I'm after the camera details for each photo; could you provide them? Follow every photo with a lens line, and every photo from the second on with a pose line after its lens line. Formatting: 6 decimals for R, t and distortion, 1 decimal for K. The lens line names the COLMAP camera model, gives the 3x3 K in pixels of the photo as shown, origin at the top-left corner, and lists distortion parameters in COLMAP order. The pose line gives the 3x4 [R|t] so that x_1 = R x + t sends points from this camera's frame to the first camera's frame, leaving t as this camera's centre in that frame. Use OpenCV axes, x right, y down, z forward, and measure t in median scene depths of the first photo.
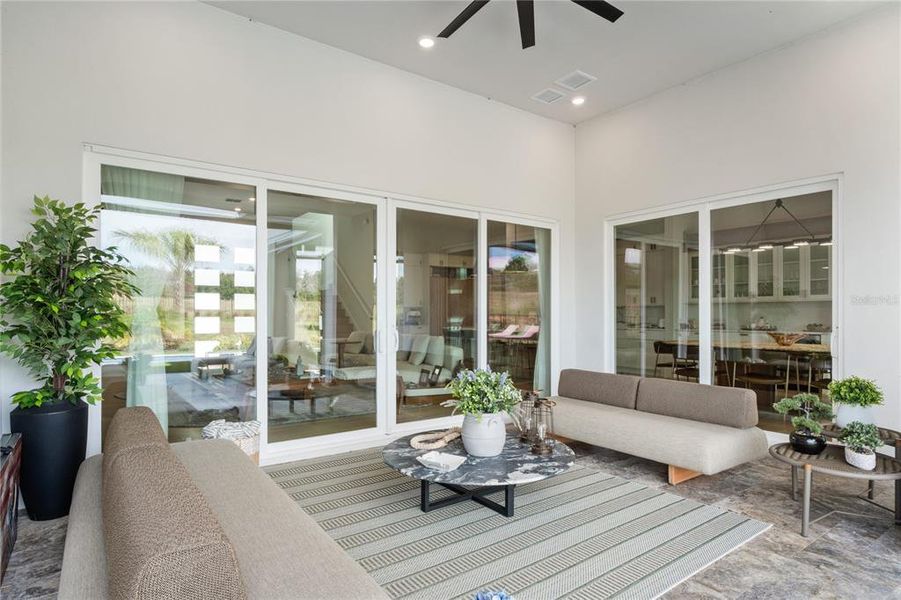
lens RADIAL K [[491.7, 0, 451.3], [0, 491.7, 311.3], [0, 0, 1]] dist [0.000272, 0.000127]
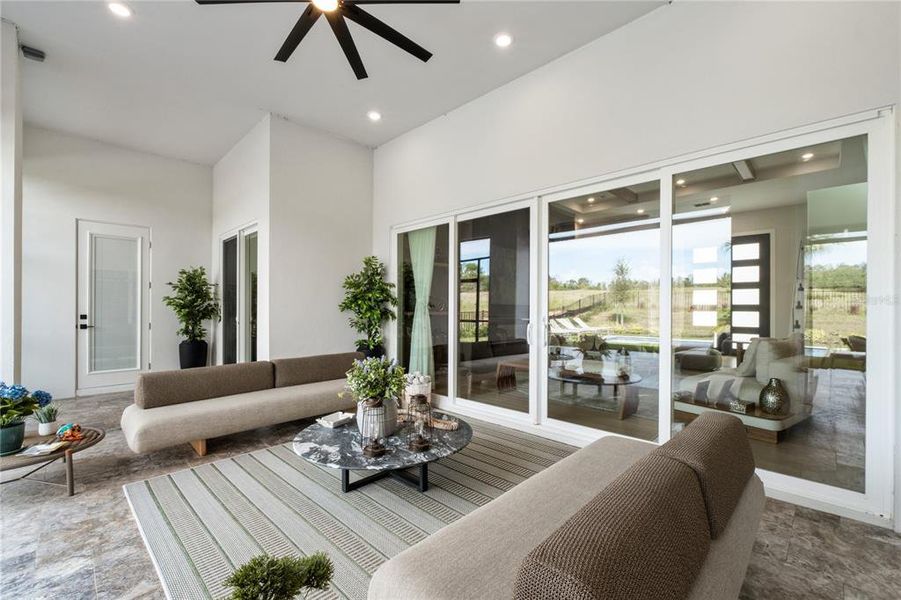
lens RADIAL K [[379.4, 0, 450.5], [0, 379.4, 300.0], [0, 0, 1]] dist [-0.000295, 0.000097]
pose [[0.171742, -0.017656, -0.984984, 0.935819], [0.001249, 0.999842, -0.017705, 0.003861], [0.985141, 0.001810, 0.171737, 1.015550]]
